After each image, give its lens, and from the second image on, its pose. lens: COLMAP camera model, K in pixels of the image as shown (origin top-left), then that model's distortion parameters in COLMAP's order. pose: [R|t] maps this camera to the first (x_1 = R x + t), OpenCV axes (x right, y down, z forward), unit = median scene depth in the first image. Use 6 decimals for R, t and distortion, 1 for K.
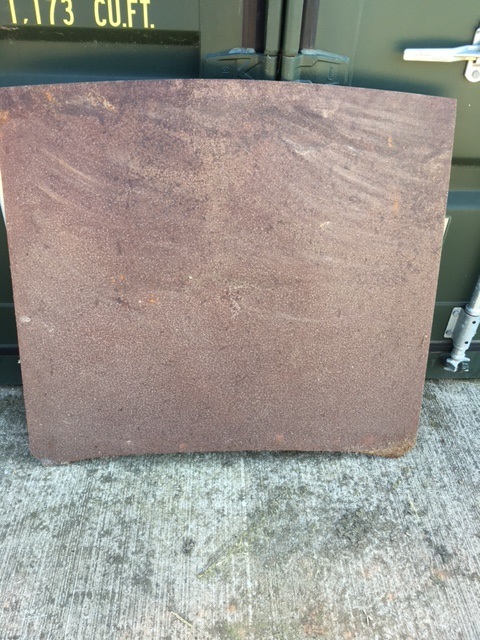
lens RADIAL K [[548.1, 0, 239.1], [0, 548.1, 321.3], [0, 0, 1]] dist [0.055598, -0.097591]
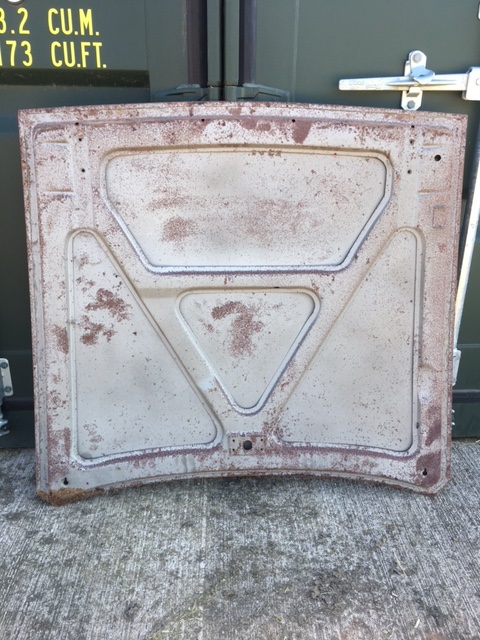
lens RADIAL K [[548.1, 0, 240.5], [0, 548.1, 317.8], [0, 0, 1]] dist [0.055598, -0.097591]
pose [[0.999603, -0.025197, -0.012584, 0.093316], [0.020948, 0.963800, -0.265803, 0.198652], [0.018826, 0.265434, 0.963945, 0.071788]]
